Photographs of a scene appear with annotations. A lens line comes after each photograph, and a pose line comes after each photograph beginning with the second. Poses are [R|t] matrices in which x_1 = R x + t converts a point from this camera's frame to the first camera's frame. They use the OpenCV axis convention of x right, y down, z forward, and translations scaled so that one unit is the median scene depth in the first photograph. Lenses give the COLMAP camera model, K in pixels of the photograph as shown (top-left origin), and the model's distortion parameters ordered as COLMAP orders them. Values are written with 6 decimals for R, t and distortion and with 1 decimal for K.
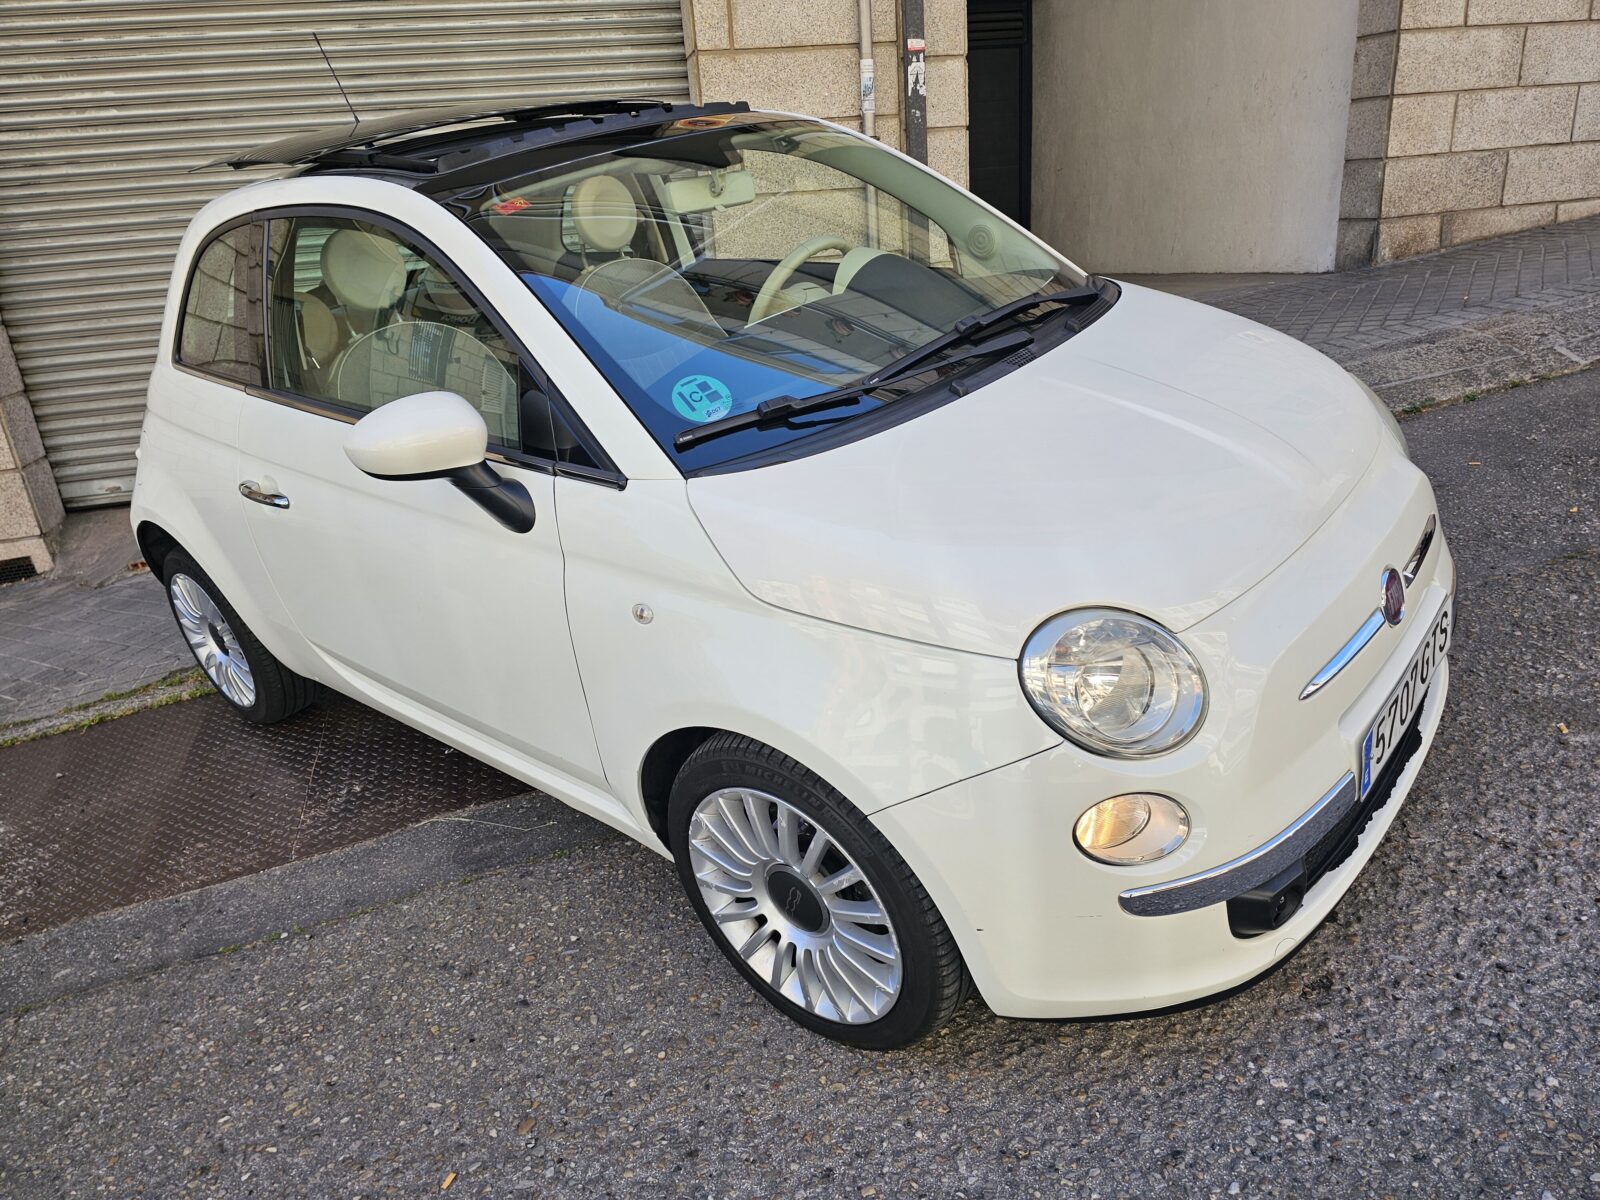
lens RADIAL K [[1068.3, 0, 824.3], [0, 1068.3, 594.7], [0, 0, 1]] dist [0.053794, -0.054876]
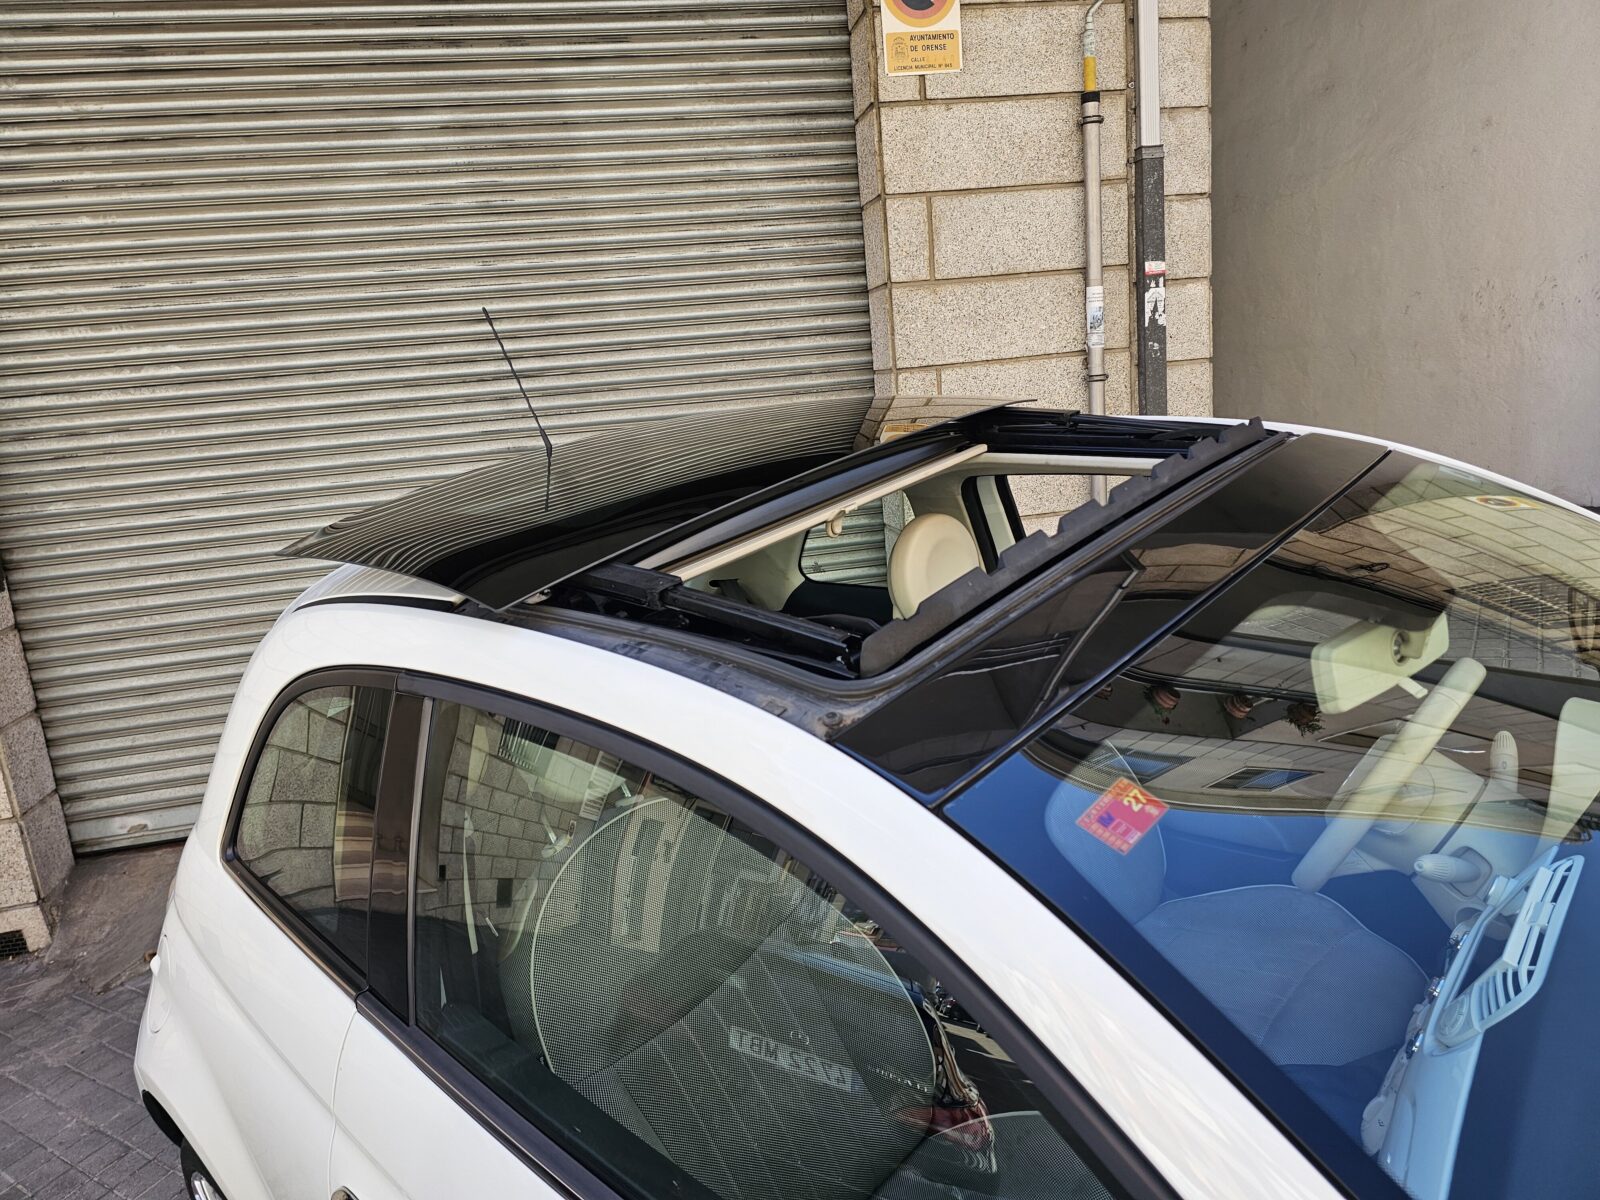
lens RADIAL K [[1068.3, 0, 824.3], [0, 1068.3, 594.7], [0, 0, 1]] dist [0.053794, -0.054876]
pose [[0.999532, -0.013992, -0.027203, -0.146460], [0.009596, 0.987790, -0.155498, -0.142670], [0.029047, 0.155164, 0.987462, 0.229930]]
